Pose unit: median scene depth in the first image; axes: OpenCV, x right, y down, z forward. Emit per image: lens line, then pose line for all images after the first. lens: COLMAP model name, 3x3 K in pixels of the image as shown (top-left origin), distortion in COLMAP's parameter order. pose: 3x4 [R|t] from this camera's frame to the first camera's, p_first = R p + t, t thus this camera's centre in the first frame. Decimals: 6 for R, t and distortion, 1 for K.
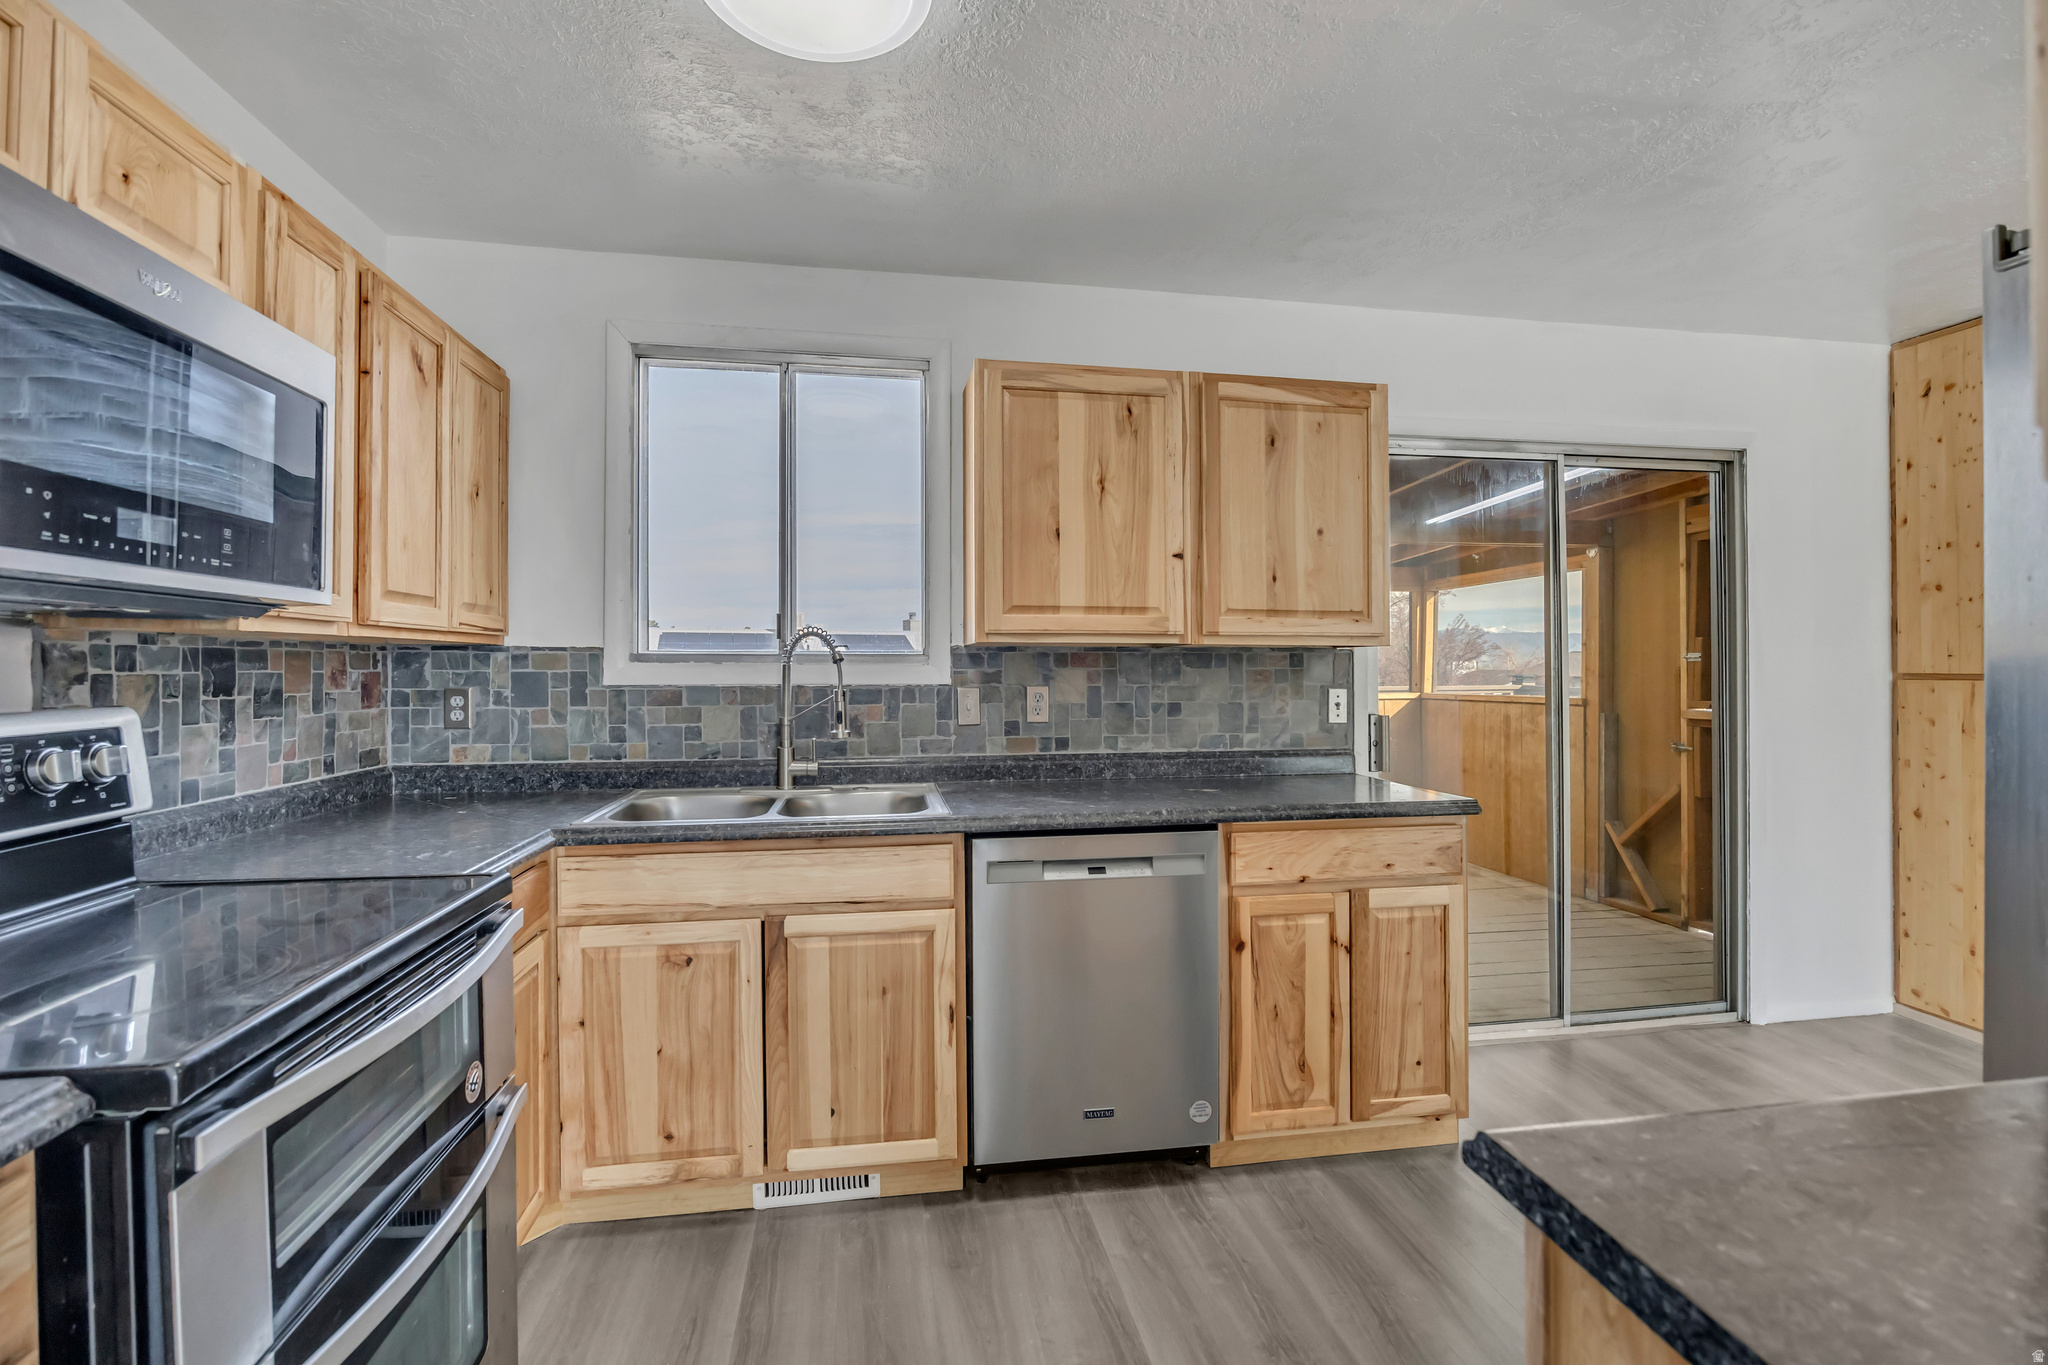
lens RADIAL K [[911.1, 0, 1038.6], [0, 911.1, 661.3], [0, 0, 1]] dist [-0.005244, -0.000209]
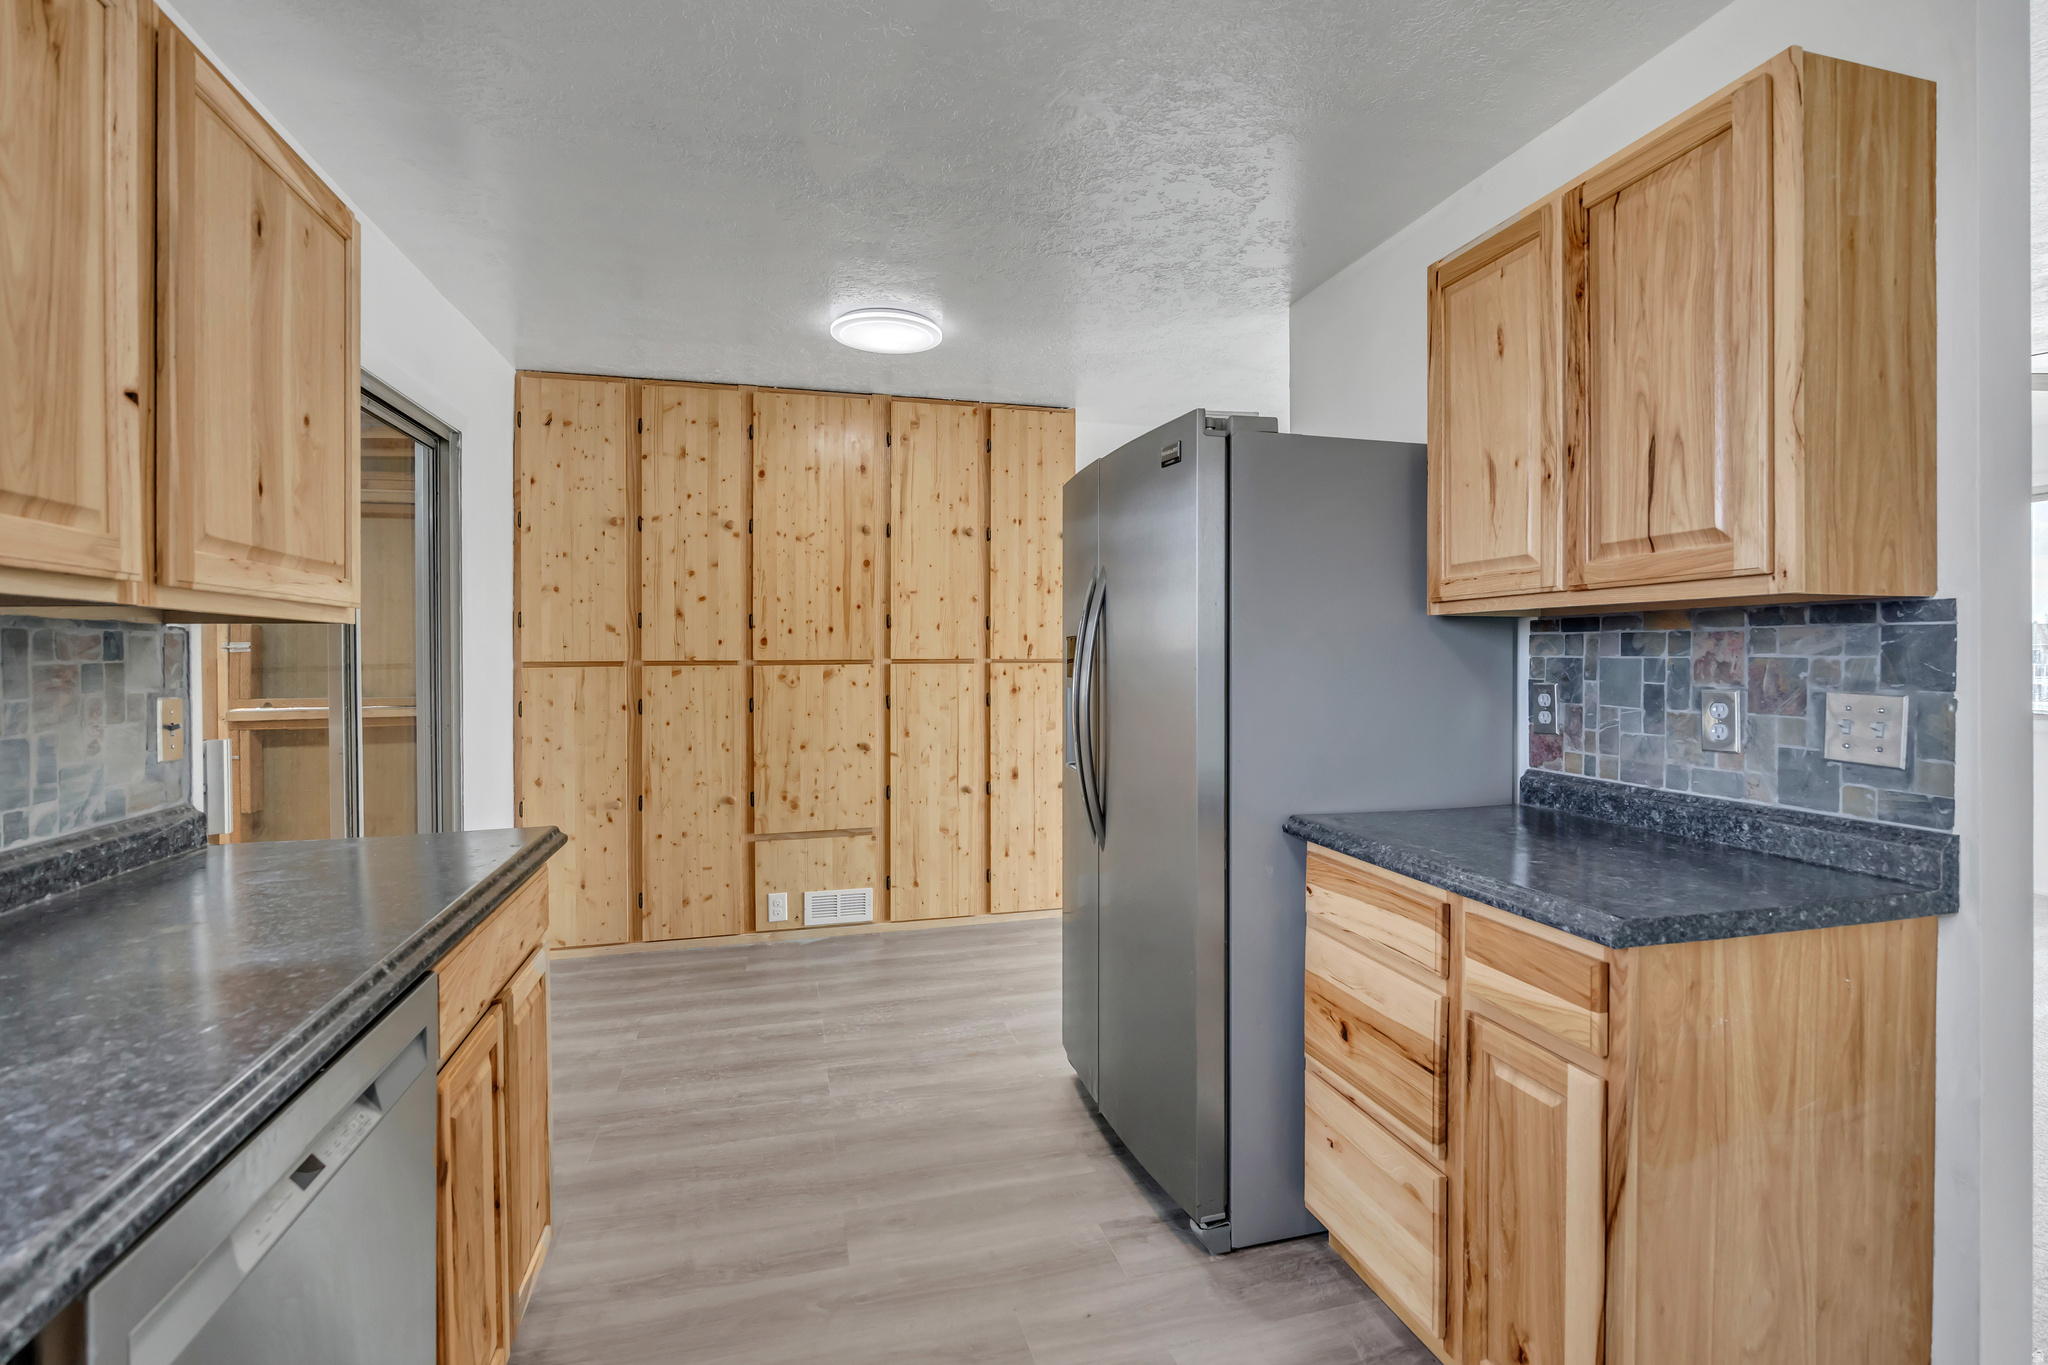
lens RADIAL K [[911.1, 0, 1012.9], [0, 911.1, 651.7], [0, 0, 1]] dist [-0.005244, -0.000209]
pose [[-0.091524, 0.001158, 0.995802, -0.241863], [0.005337, 0.999986, -0.000672, 0.004510], [-0.995789, 0.005253, -0.091528, 0.496685]]
